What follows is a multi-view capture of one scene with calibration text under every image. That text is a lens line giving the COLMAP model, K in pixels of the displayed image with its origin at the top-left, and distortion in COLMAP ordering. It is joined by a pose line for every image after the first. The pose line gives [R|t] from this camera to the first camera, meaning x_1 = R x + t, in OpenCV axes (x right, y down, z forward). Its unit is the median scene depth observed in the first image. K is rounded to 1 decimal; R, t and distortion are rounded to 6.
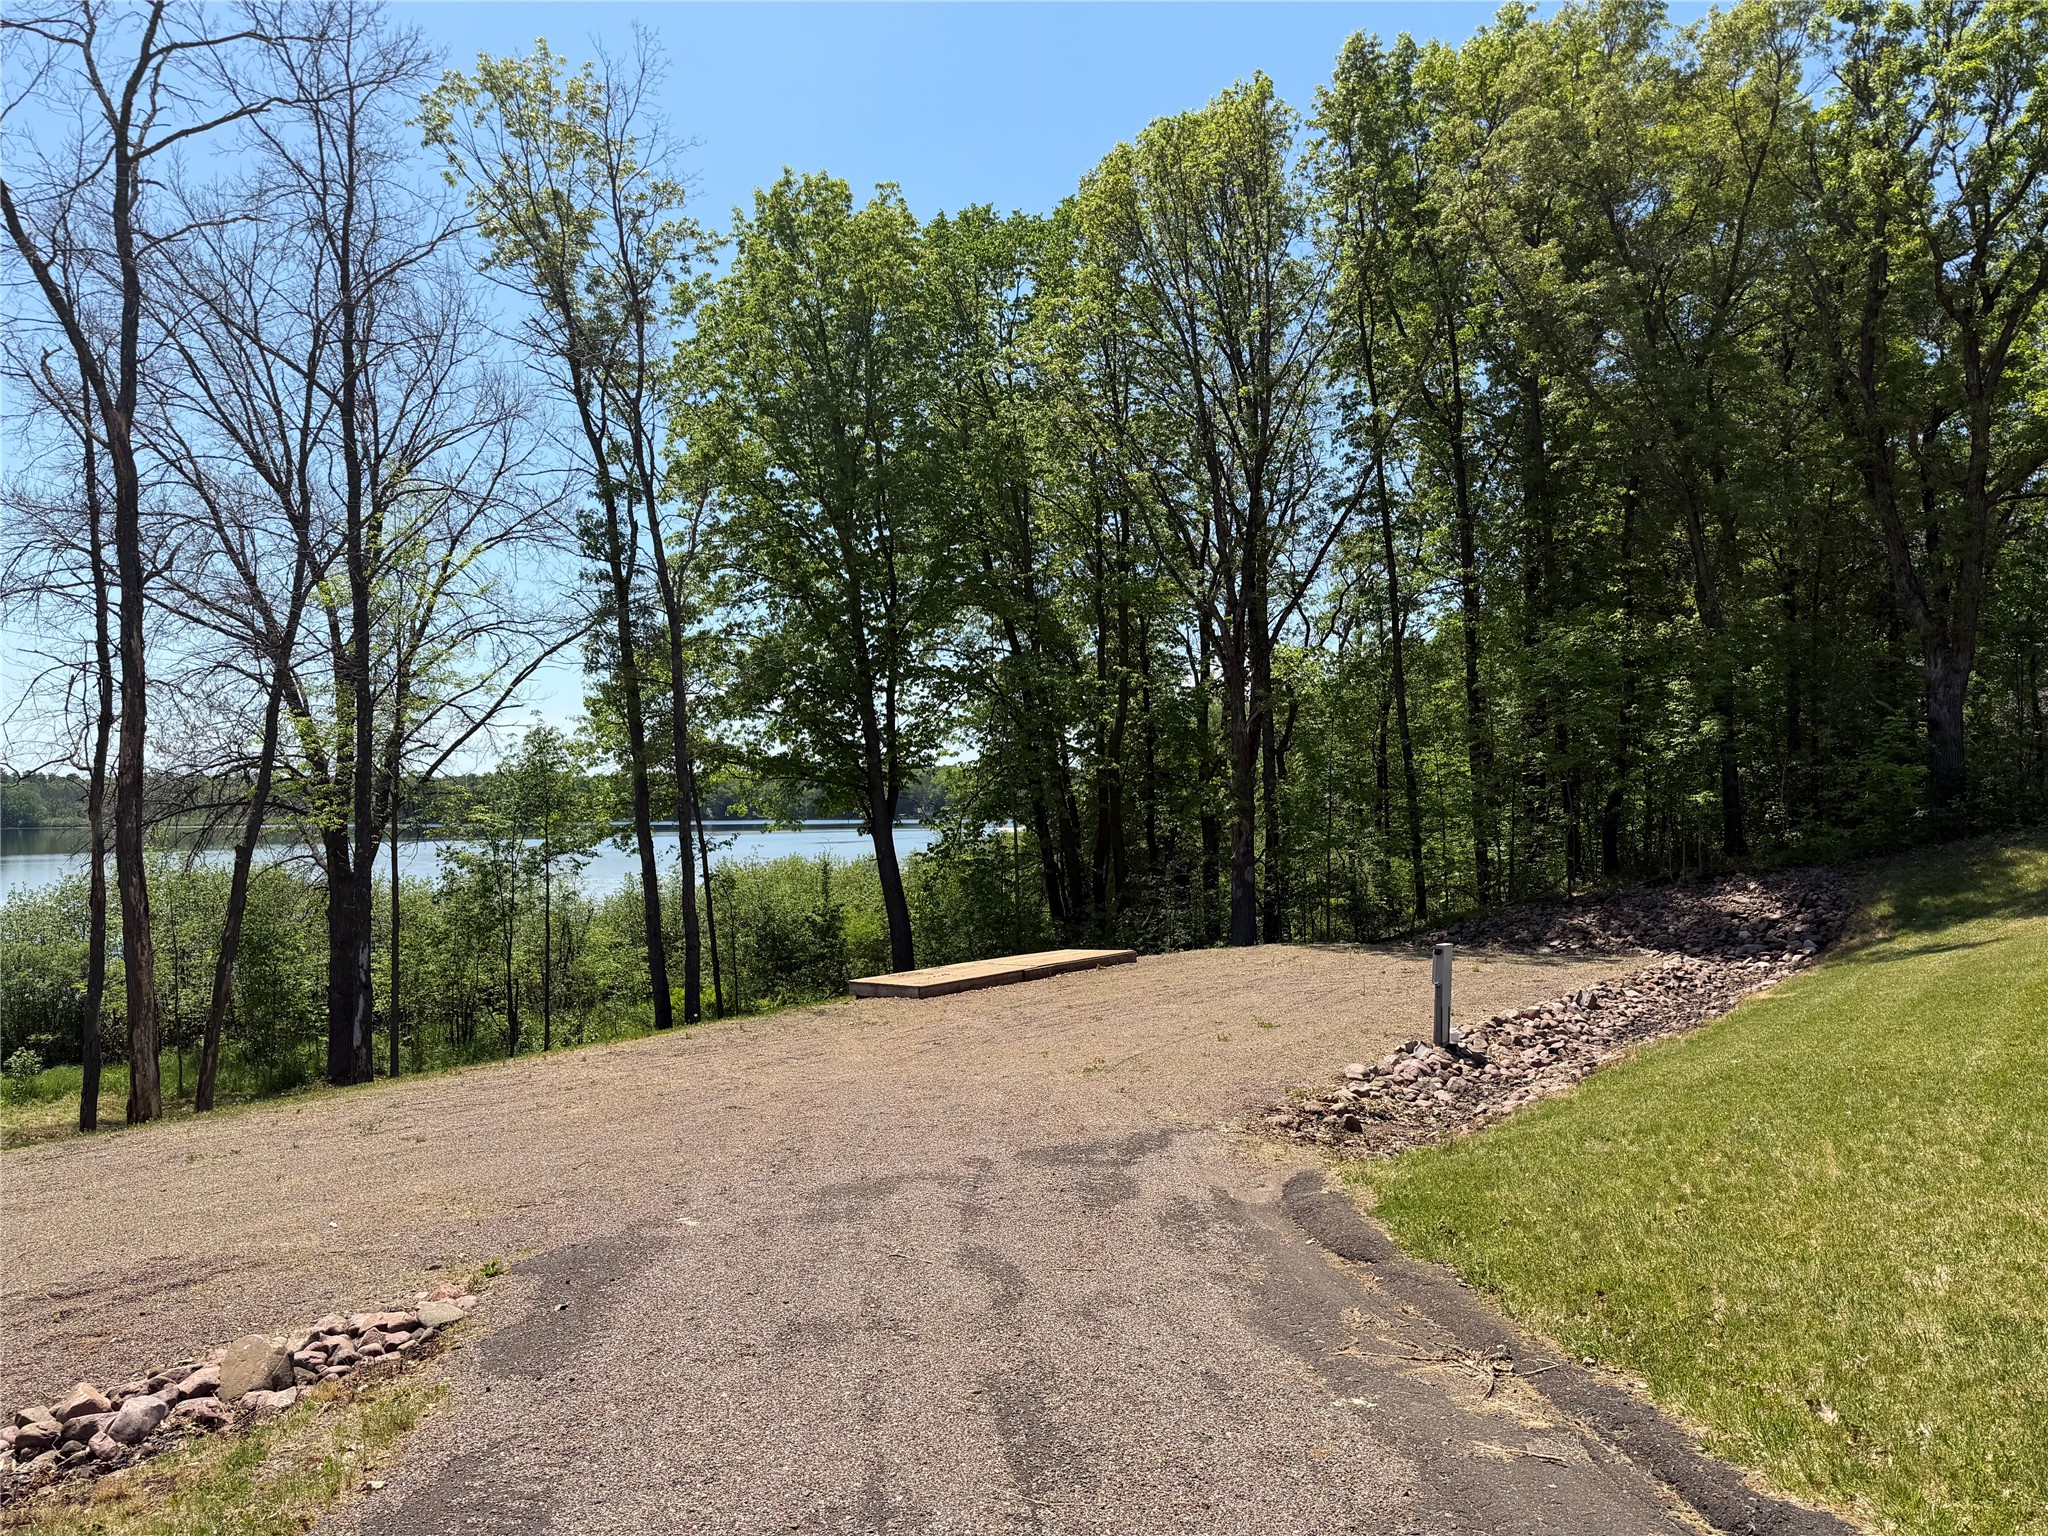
lens RADIAL K [[1443.0, 0, 1012.7], [0, 1443.0, 758.5], [0, 0, 1]] dist [0.067694, -0.079870]
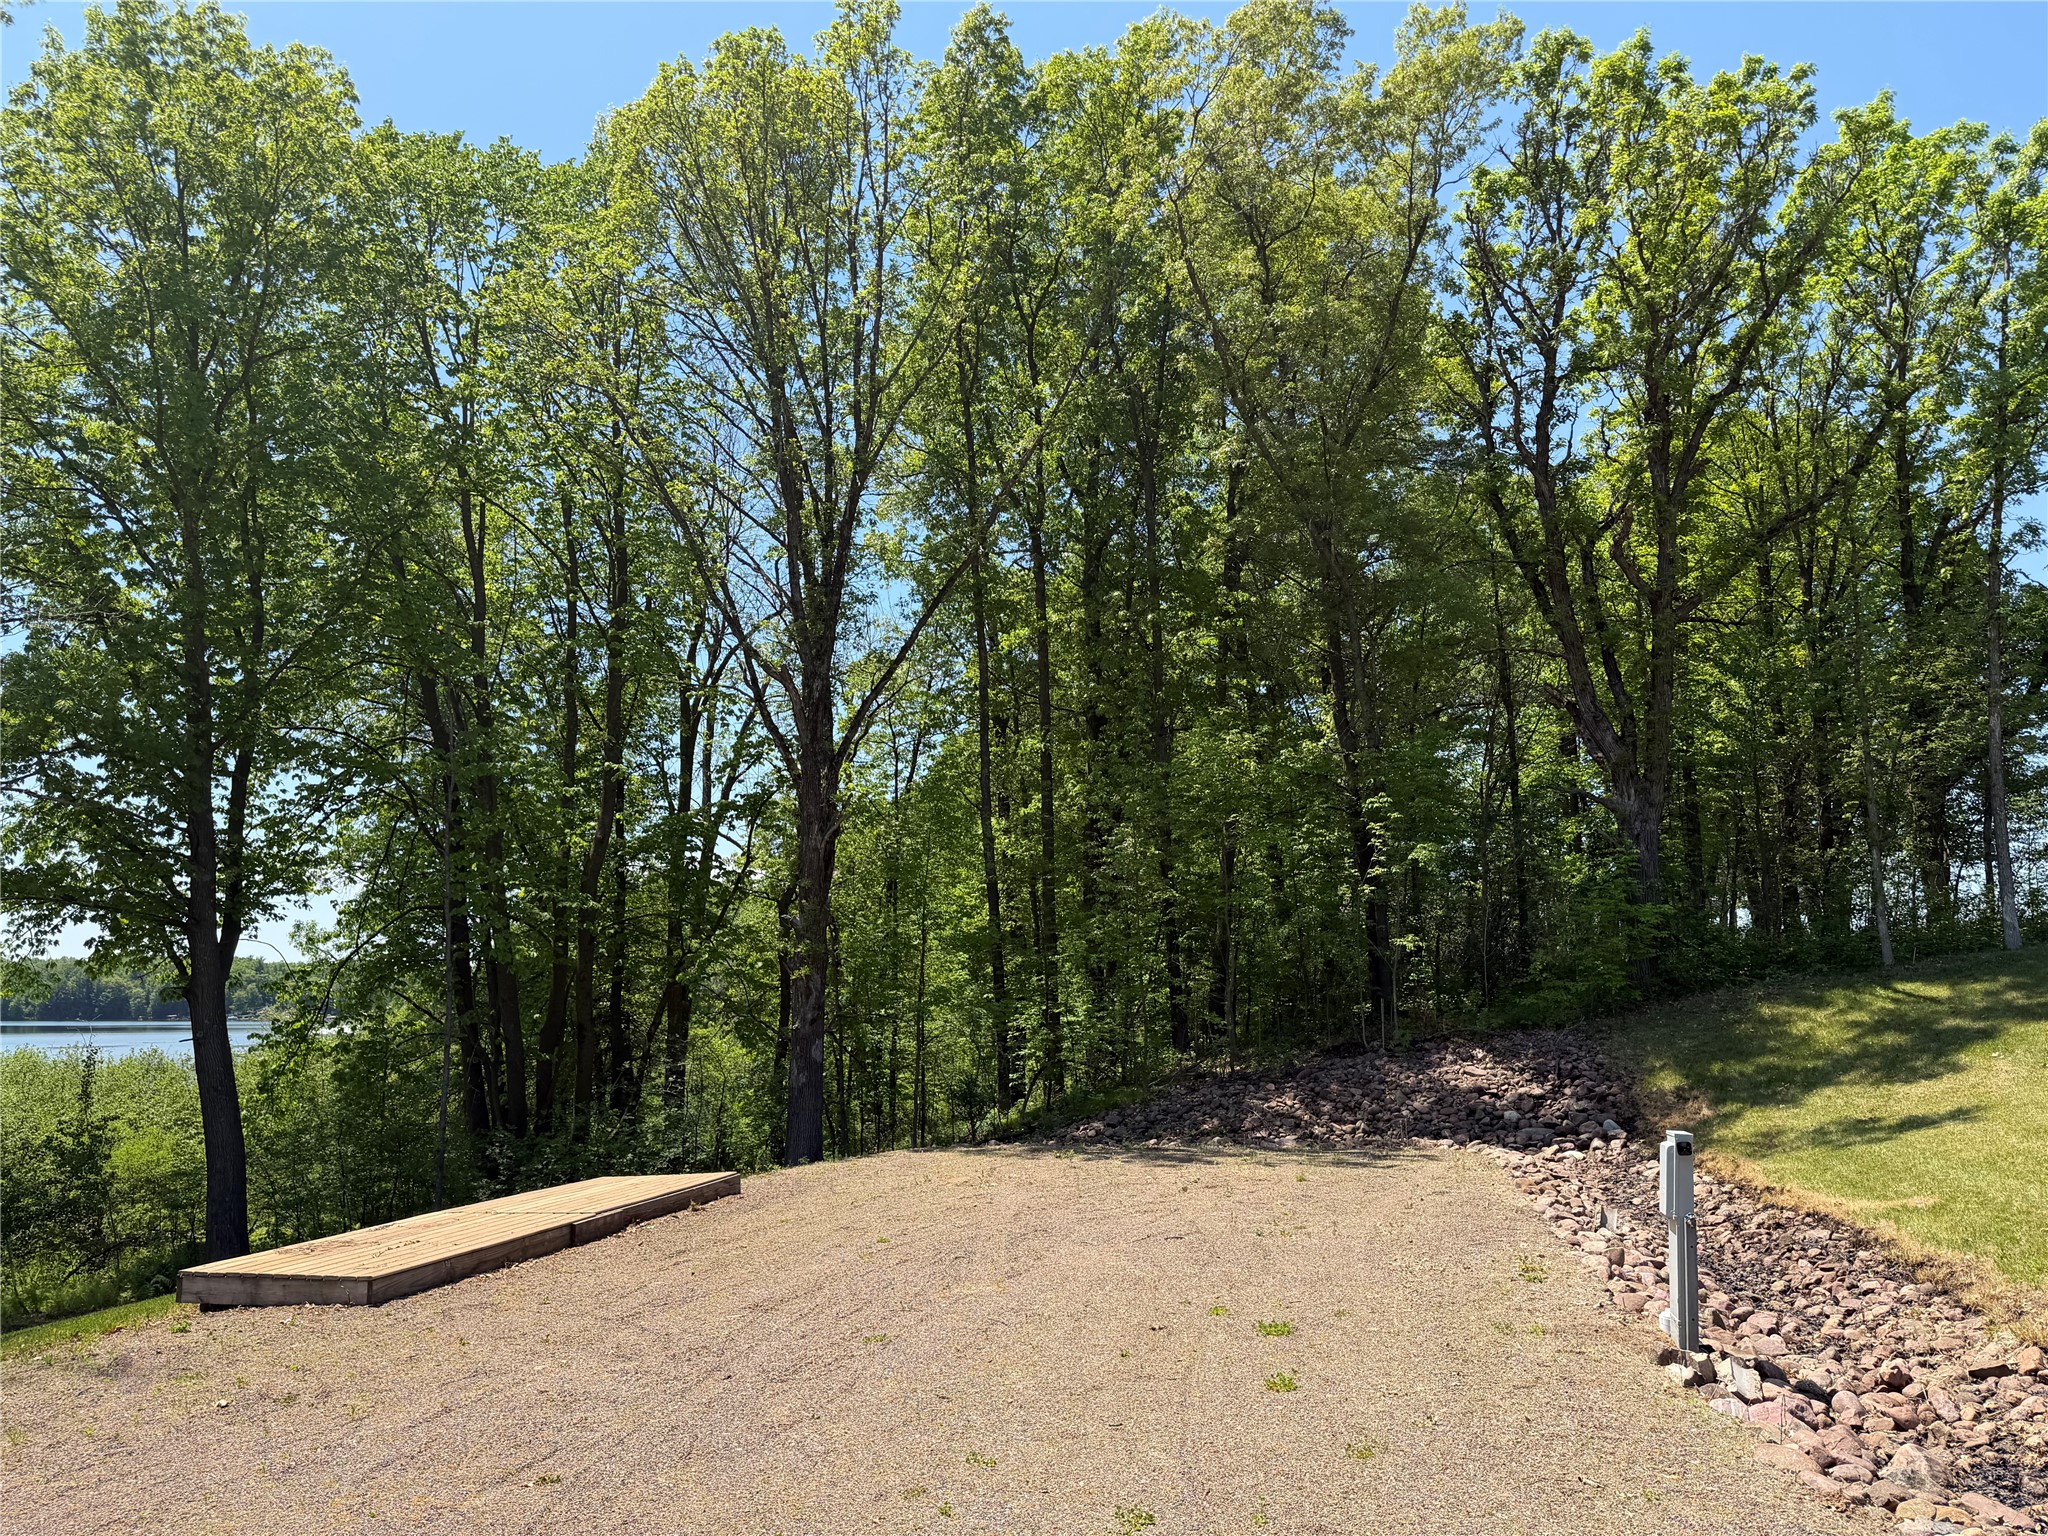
lens RADIAL K [[1443.0, 0, 1028.3], [0, 1443.0, 750.4], [0, 0, 1]] dist [0.067694, -0.079870]
pose [[0.900256, 0.082021, 0.427565, -0.050508], [-0.020148, 0.988890, -0.147280, 0.032726], [-0.434895, 0.123975, 0.891906, 0.275144]]
